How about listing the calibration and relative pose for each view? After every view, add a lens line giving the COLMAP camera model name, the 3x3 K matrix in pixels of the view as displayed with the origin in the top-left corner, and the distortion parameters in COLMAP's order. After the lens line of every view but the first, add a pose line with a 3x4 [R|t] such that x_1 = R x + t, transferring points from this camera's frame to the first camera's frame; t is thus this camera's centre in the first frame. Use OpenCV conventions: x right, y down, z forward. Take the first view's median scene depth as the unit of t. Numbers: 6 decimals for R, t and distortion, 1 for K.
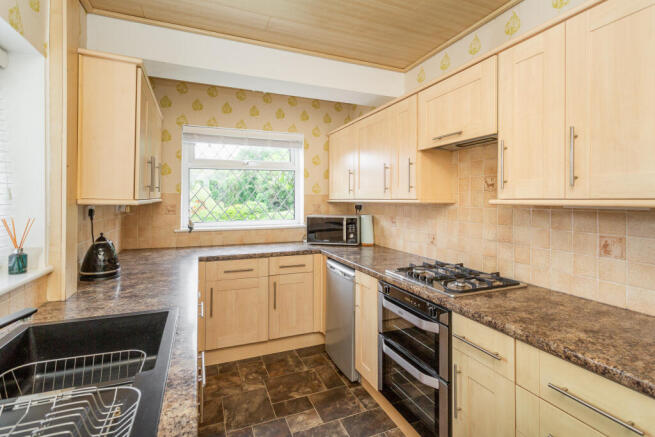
lens RADIAL K [[319.8, 0, 331.7], [0, 319.8, 196.8], [0, 0, 1]] dist [-0.000227, -0.000034]
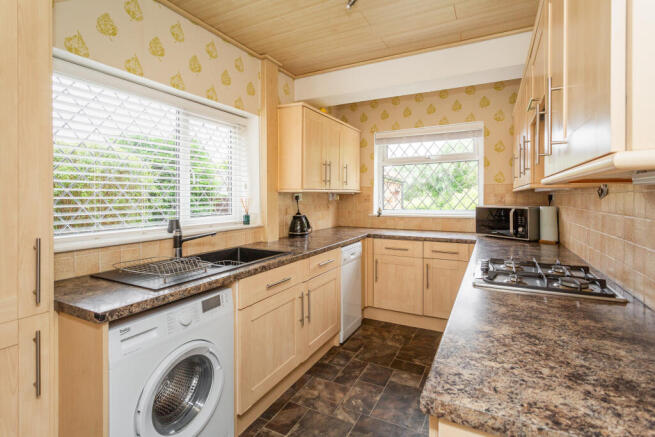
lens RADIAL K [[319.8, 0, 331.7], [0, 319.8, 196.8], [0, 0, 1]] dist [-0.000227, -0.000034]
pose [[0.640254, -0.003015, -0.768158, 0.416995], [0.010748, 0.999930, 0.005034, 0.023911], [0.768088, -0.011480, 0.640241, 0.041730]]
